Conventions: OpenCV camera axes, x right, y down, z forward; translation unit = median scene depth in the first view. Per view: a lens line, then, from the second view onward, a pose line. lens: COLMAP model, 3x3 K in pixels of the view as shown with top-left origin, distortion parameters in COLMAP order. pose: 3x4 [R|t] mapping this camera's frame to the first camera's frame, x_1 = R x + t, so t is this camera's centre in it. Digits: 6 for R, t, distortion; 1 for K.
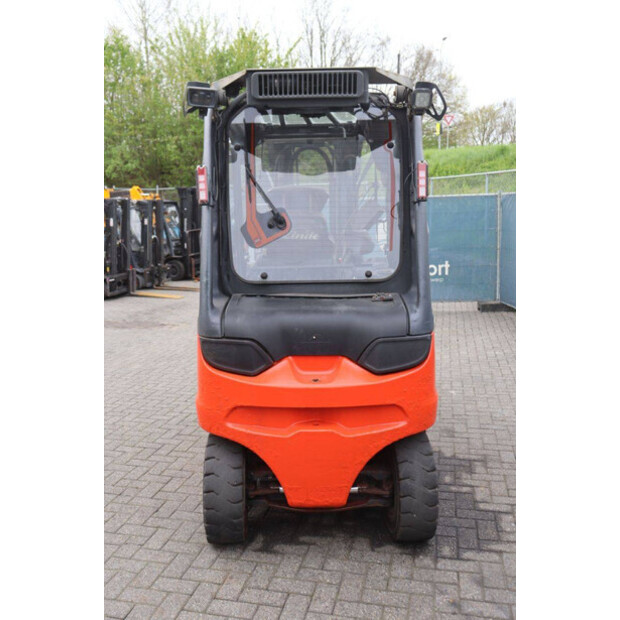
lens RADIAL K [[598.2, 0, 309.1], [0, 598.2, 302.5], [0, 0, 1]] dist [-0.059406, 0.021955]
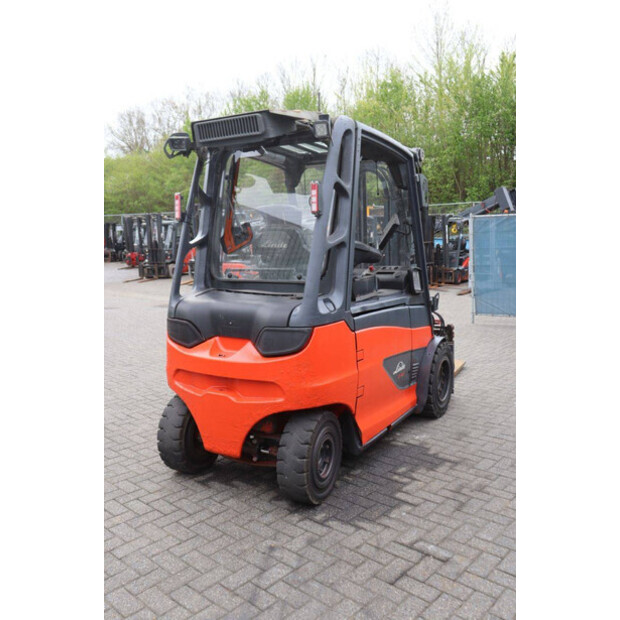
lens RADIAL K [[558.2, 0, 310.0], [0, 558.2, 310.0], [0, 0, 1]] dist [-0.085440, 0.006287]
pose [[0.873281, 0.062729, -0.483161, 0.728953], [-0.065421, 0.997794, 0.011301, 0.005164], [0.482804, 0.021740, 0.875458, 0.032955]]
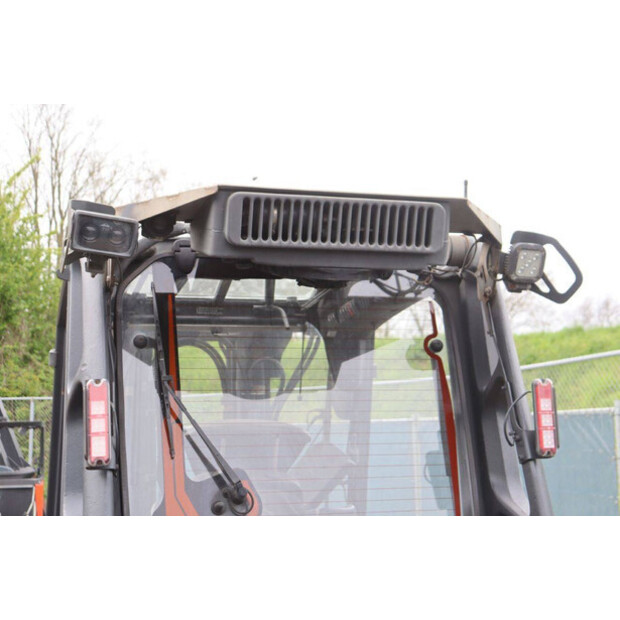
lens RADIAL K [[972.3, 0, 310.0], [0, 972.3, 310.0], [0, 0, 1]] dist [0.096592, 0.011684]
pose [[0.954069, 0.037701, 0.297204, -0.250953], [0.046844, 0.961074, -0.272292, -0.074770], [-0.295900, 0.273708, 0.915165, 0.272305]]
